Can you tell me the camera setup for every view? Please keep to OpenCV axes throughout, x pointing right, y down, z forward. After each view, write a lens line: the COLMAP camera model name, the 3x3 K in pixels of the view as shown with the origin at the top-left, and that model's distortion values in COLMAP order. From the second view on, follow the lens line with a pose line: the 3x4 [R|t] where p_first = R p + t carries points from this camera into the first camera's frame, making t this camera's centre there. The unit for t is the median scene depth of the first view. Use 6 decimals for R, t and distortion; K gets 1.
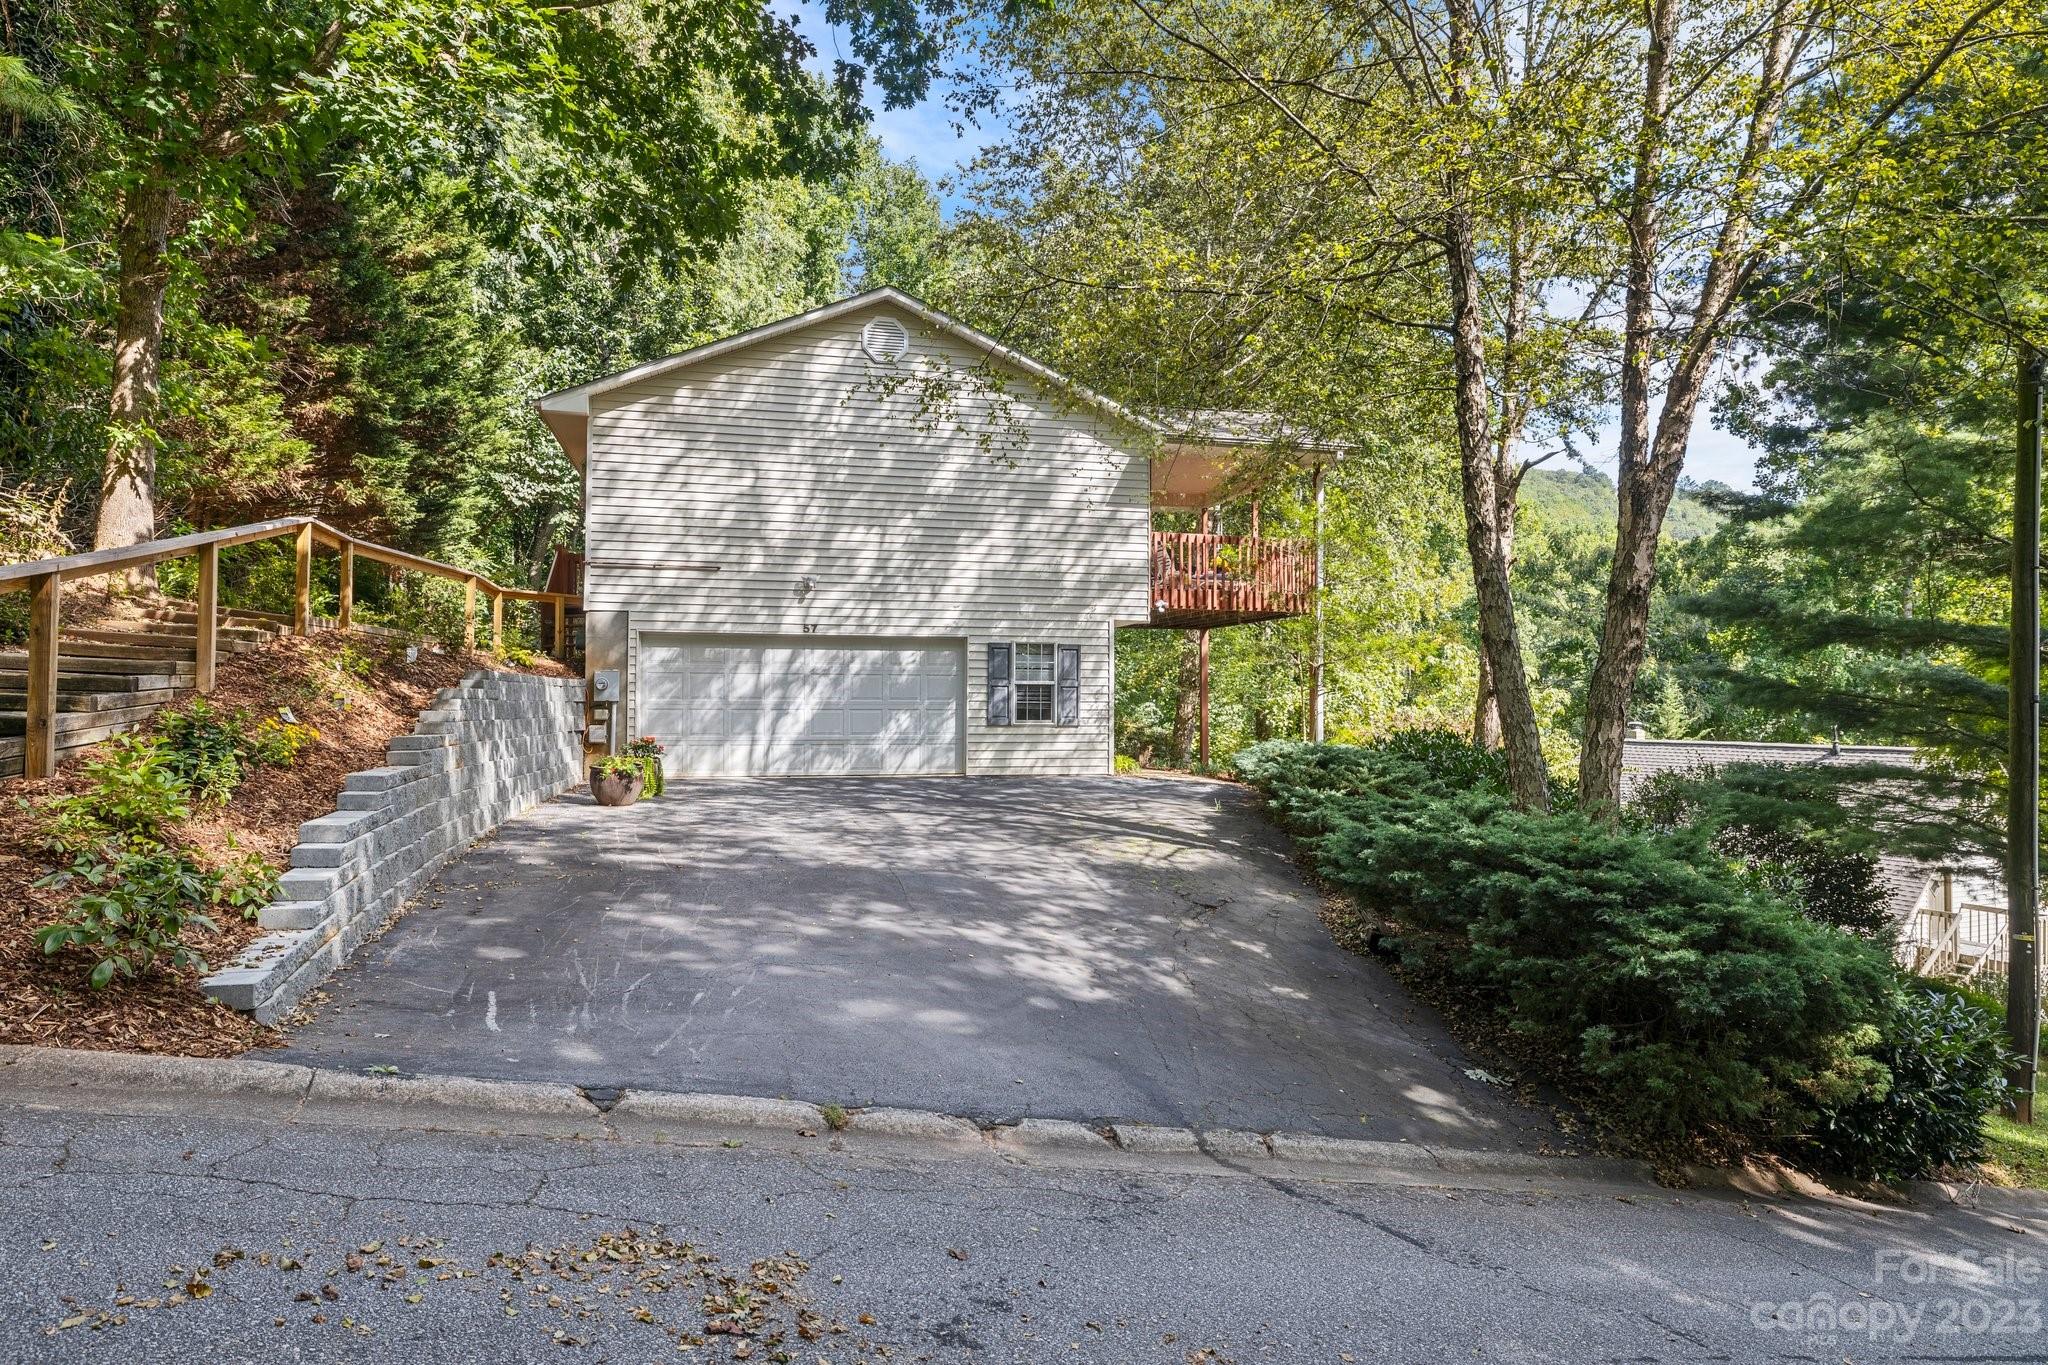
lens RADIAL K [[1176.7, 0, 1031.2], [0, 1176.7, 693.8], [0, 0, 1]] dist [-0.026555, -0.003475]
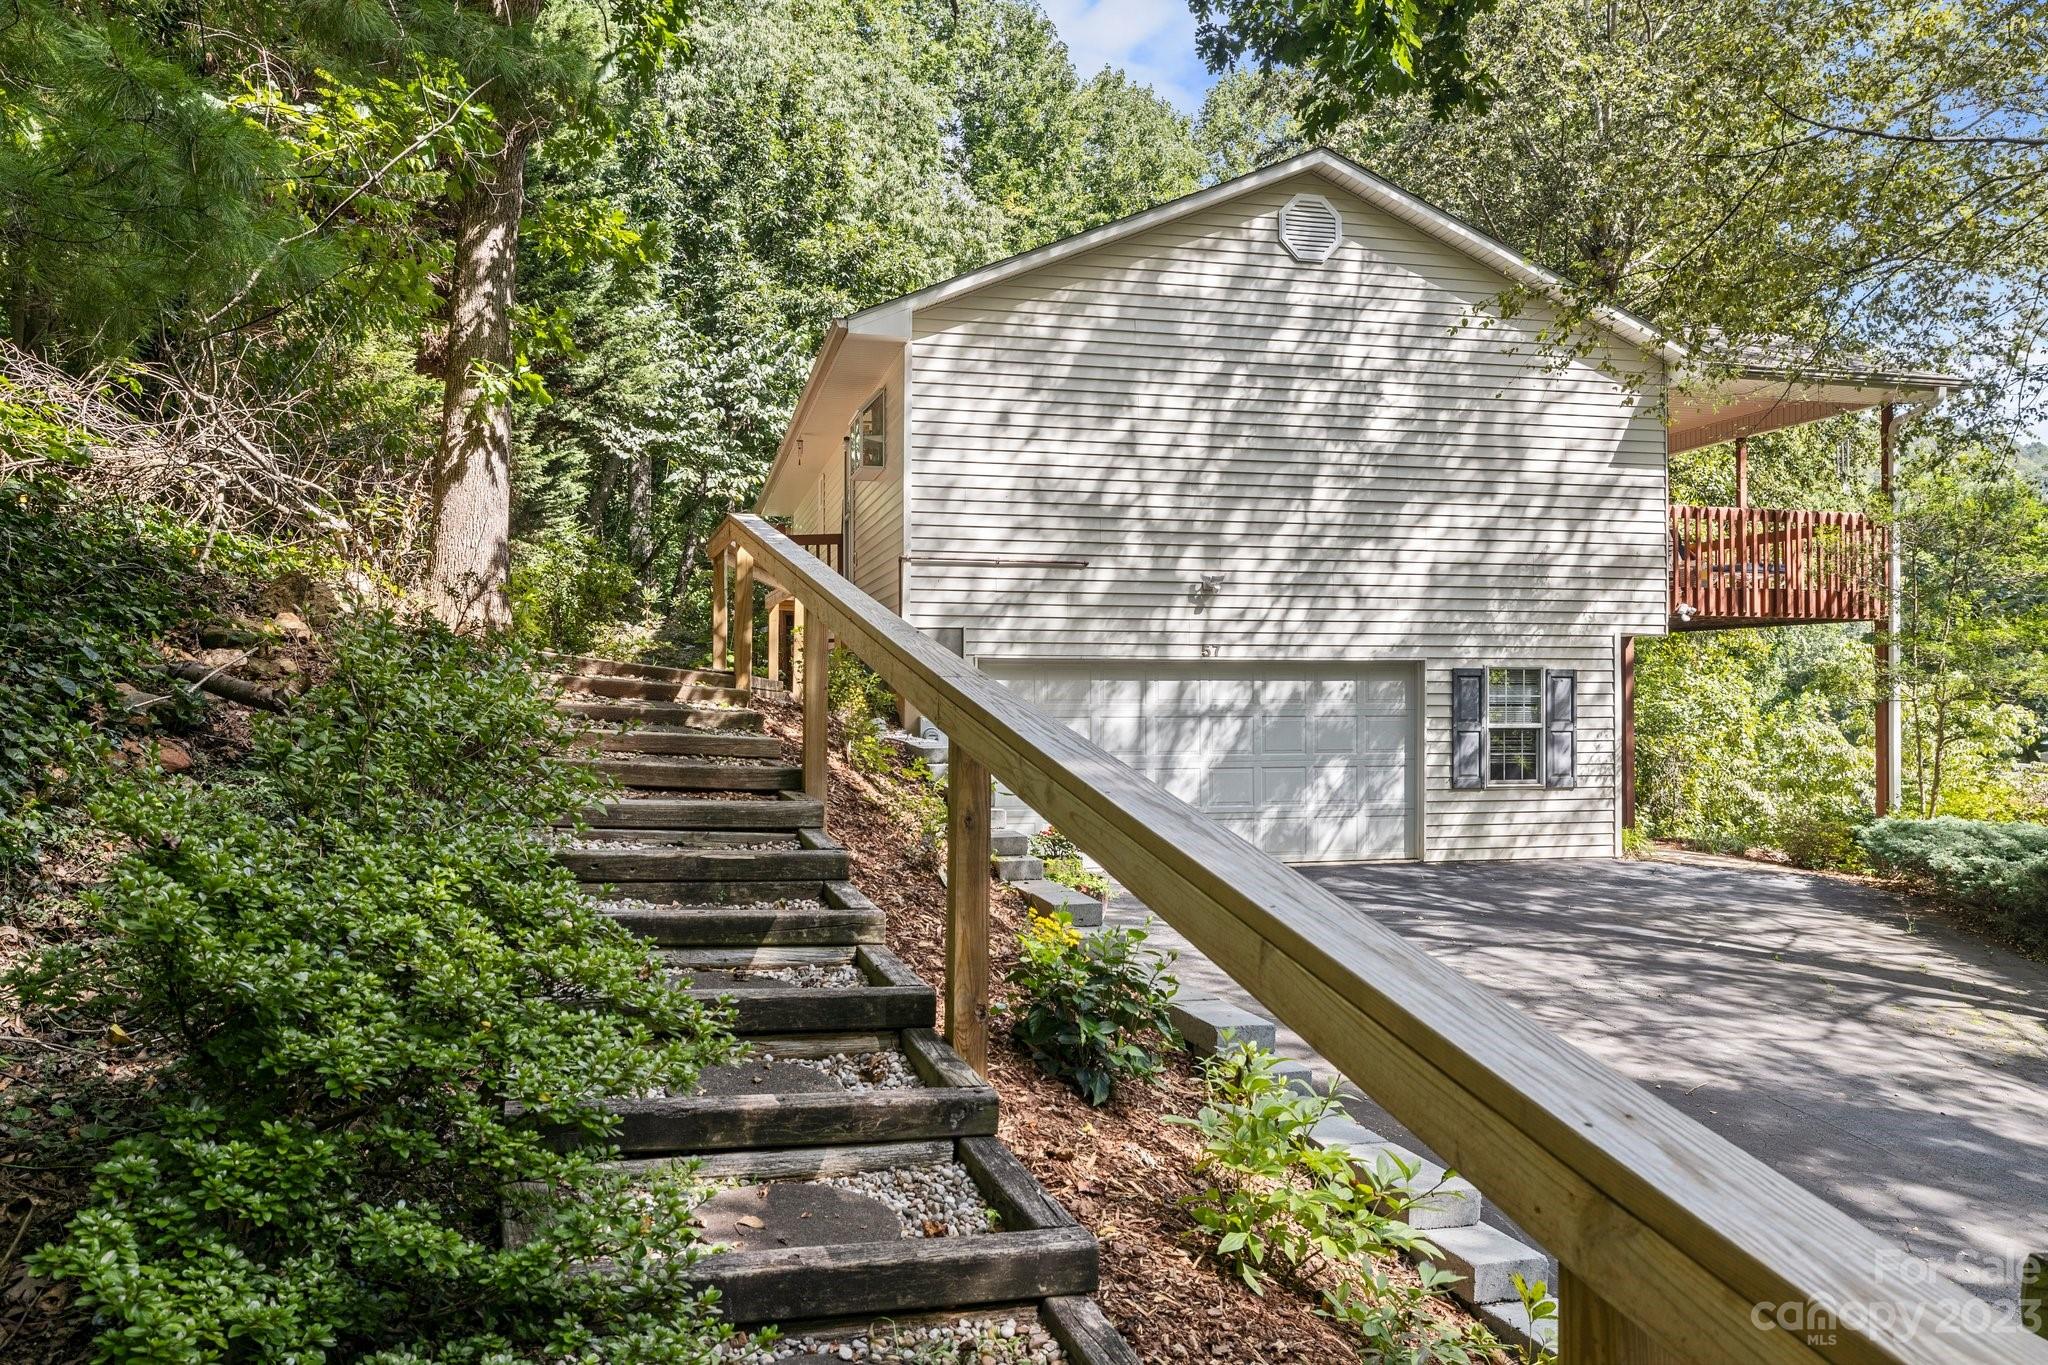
lens RADIAL K [[1485.3, 0, 1020.2], [0, 1485.3, 684.2], [0, 0, 1]] dist [-0.012272, -0.001971]
pose [[0.999595, -0.002178, -0.028359, -0.275362], [0.002246, 0.999995, 0.002360, -0.038183], [0.028354, -0.002422, 0.999595, 0.129588]]
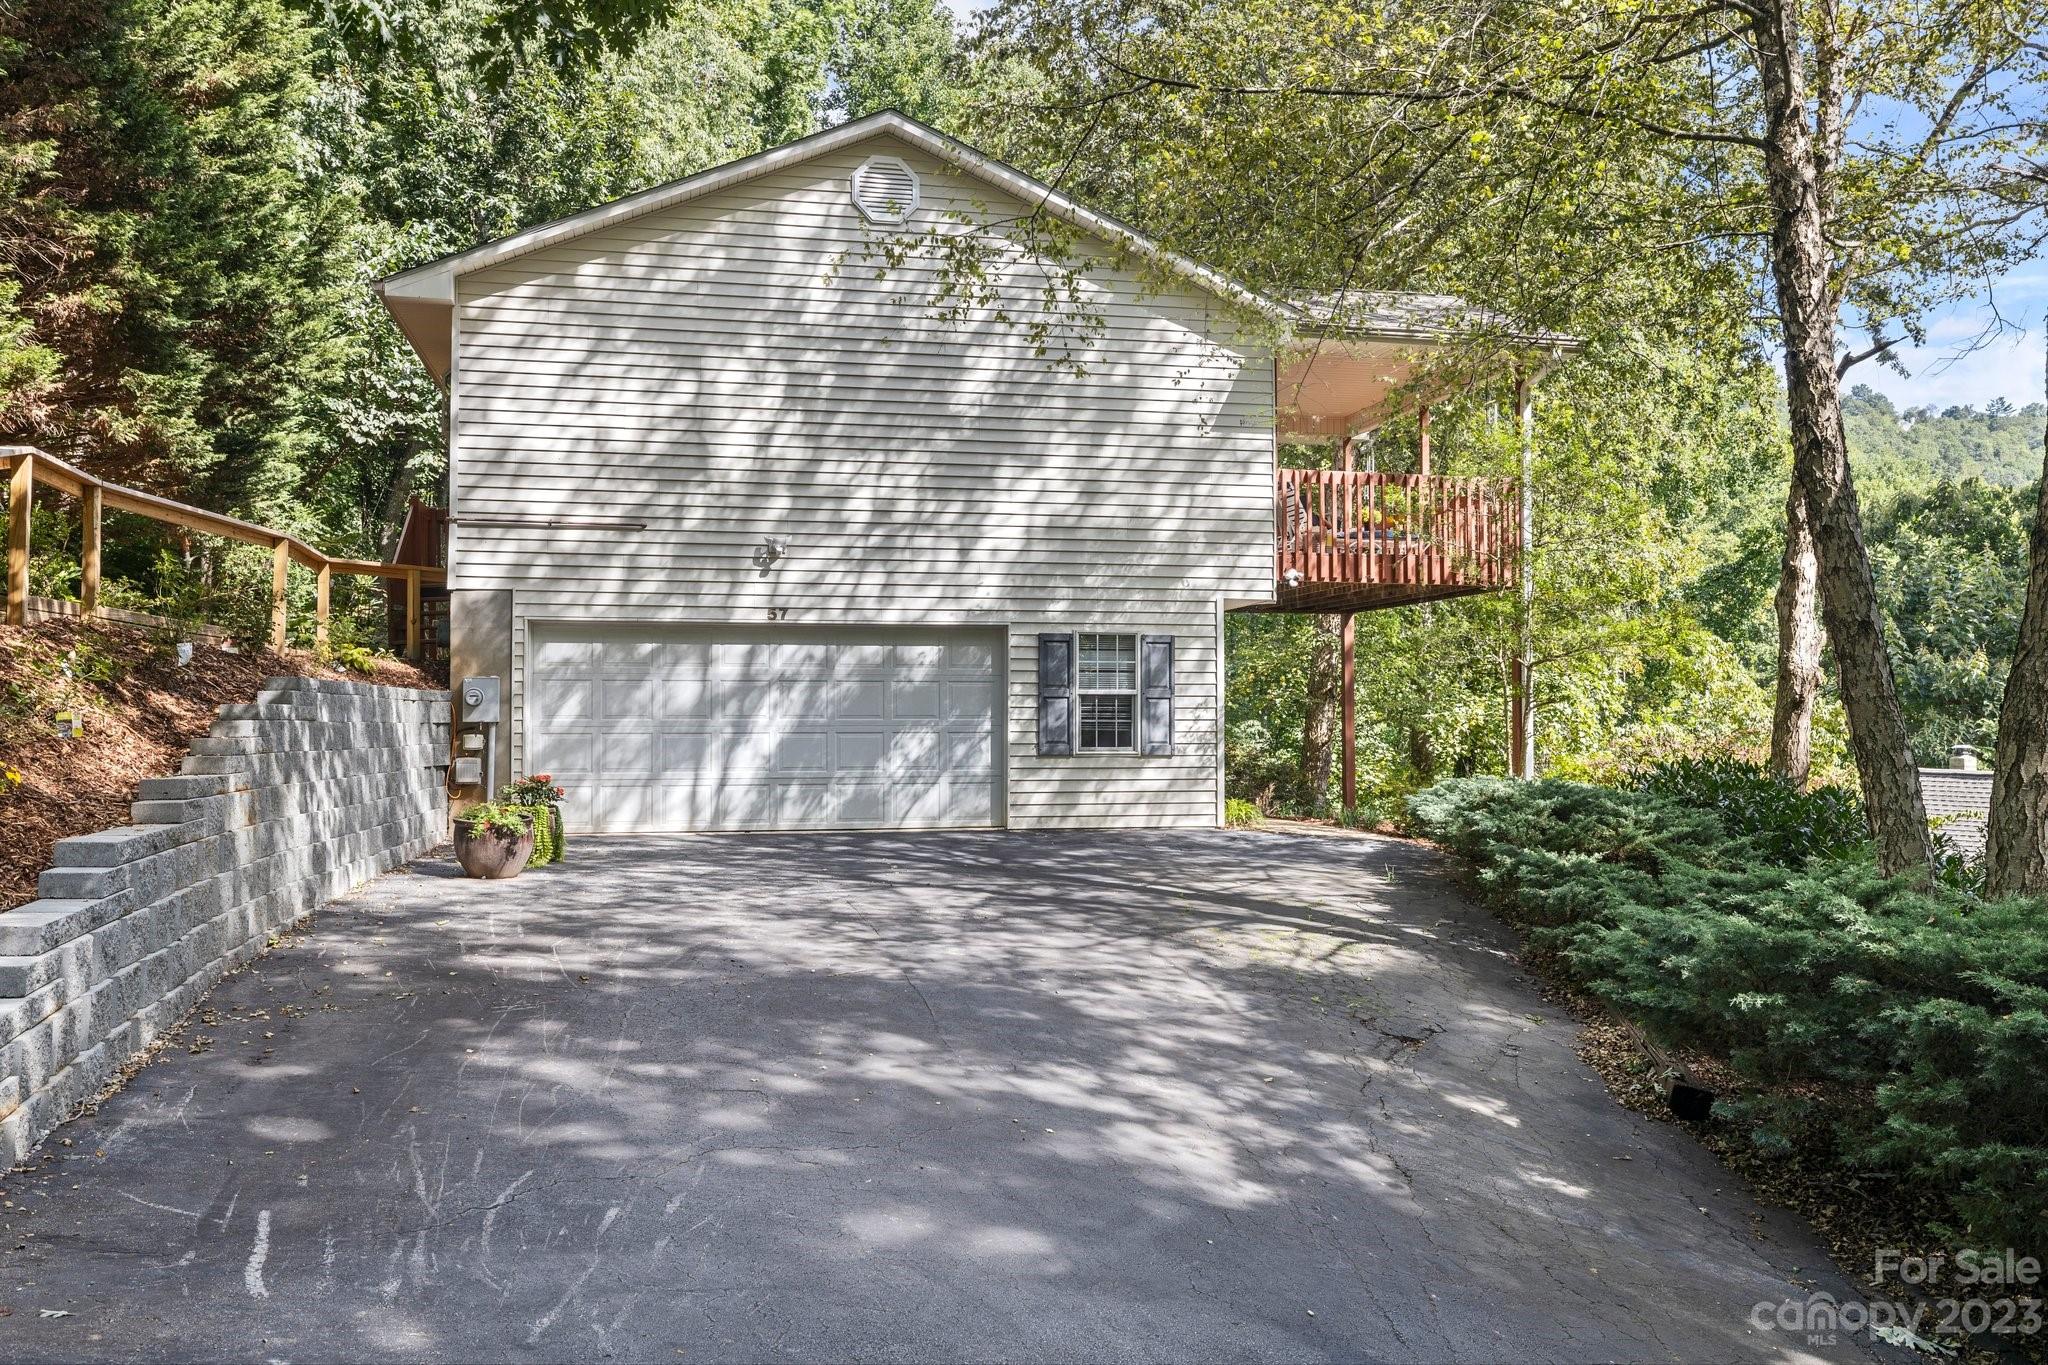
lens RADIAL K [[1641.5, 0, 1028.7], [0, 1641.5, 692.4], [0, 0, 1]] dist [-0.032760, 0.006761]
pose [[0.999546, -0.005121, -0.029694, -0.014776], [0.004819, 0.999936, -0.010227, 0.000358], [0.029745, 0.010079, 0.999507, 0.057009]]
